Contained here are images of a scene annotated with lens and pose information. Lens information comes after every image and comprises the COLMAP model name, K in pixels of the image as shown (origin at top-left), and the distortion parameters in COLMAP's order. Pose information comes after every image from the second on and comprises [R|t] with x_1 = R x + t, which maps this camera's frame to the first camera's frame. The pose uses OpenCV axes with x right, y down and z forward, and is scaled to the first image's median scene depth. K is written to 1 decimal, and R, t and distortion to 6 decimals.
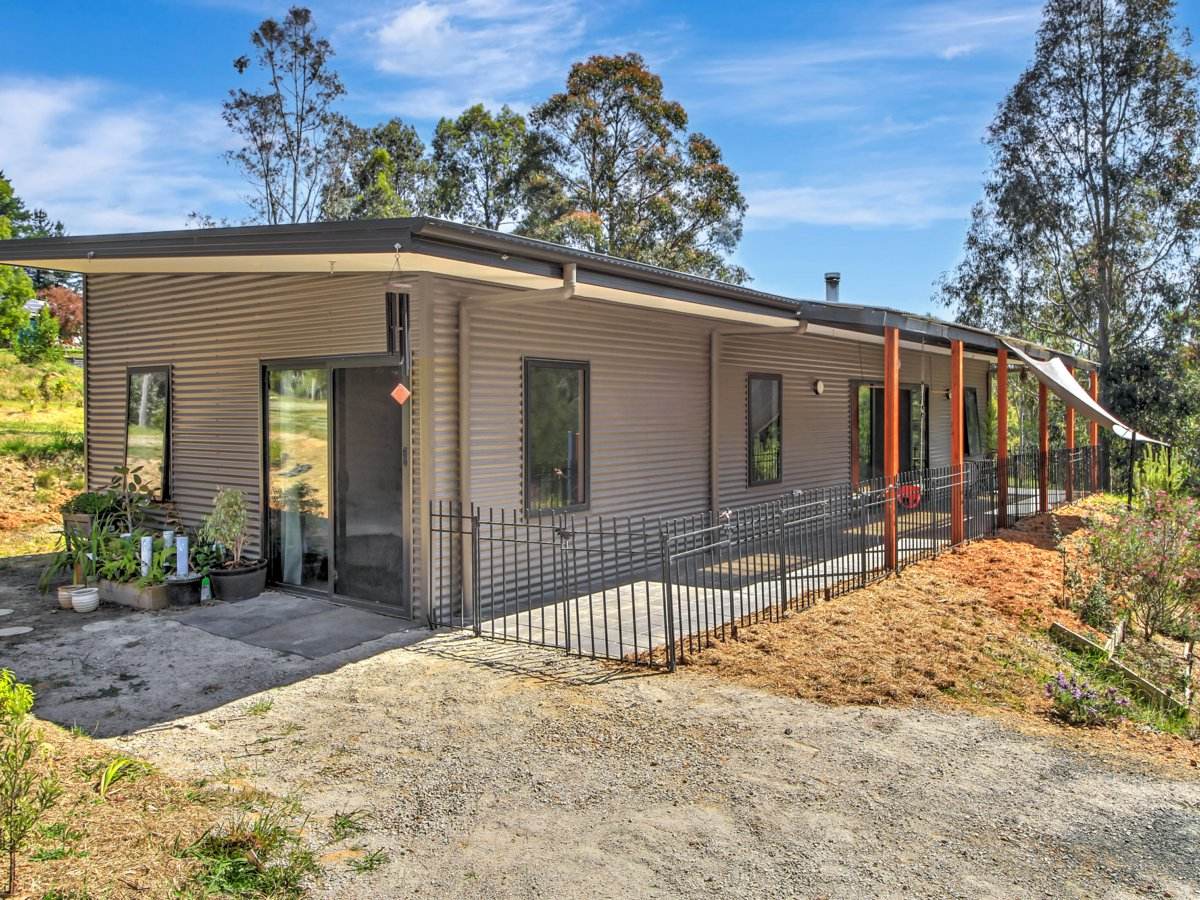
lens RADIAL K [[923.9, 0, 600.0], [0, 923.9, 446.2], [0, 0, 1]] dist [-0.009241, 0.003123]
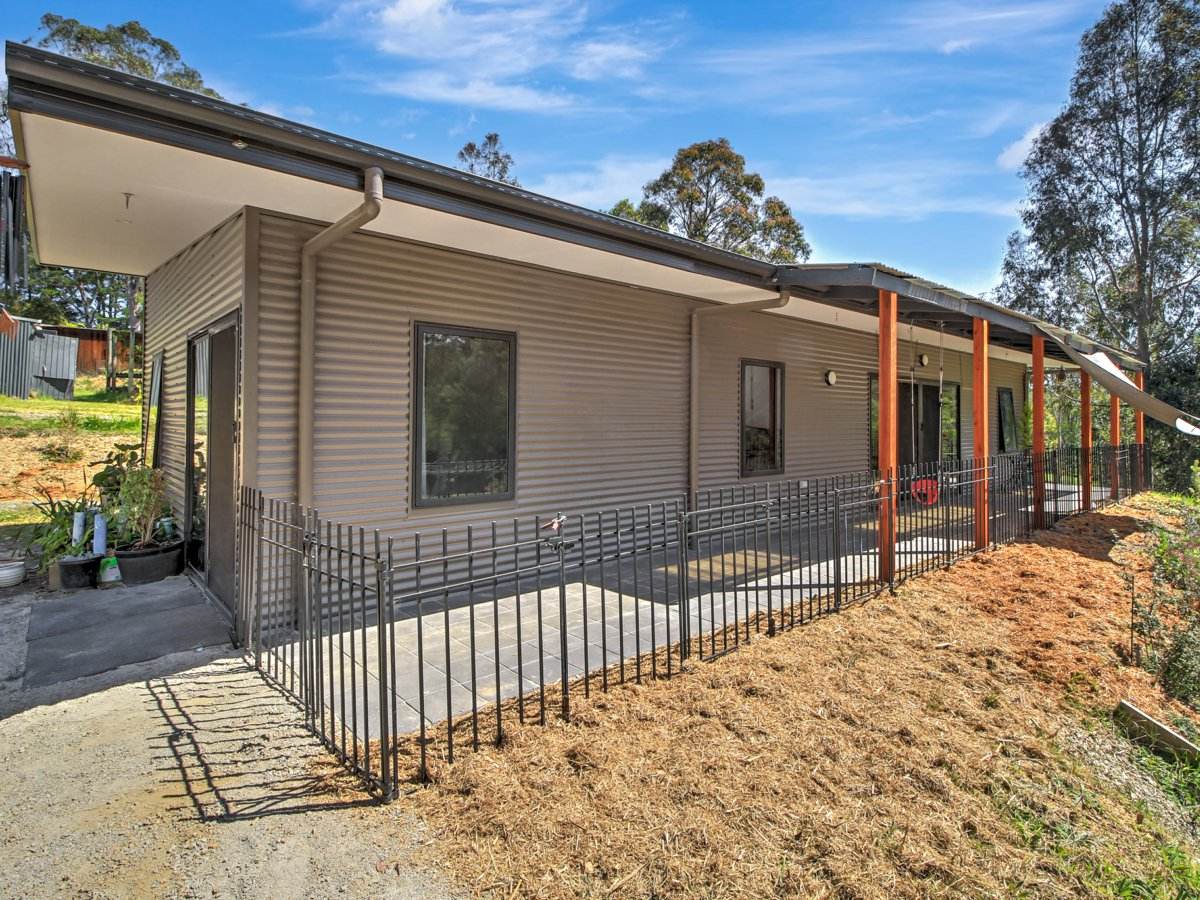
lens RADIAL K [[645.8, 0, 590.1], [0, 645.8, 423.3], [0, 0, 1]] dist [0.000637, -0.009436]
pose [[0.980097, 0.008444, -0.198340, 0.121958], [-0.014395, 0.999488, -0.028582, 0.008372], [0.197997, 0.030868, 0.979716, 0.272802]]
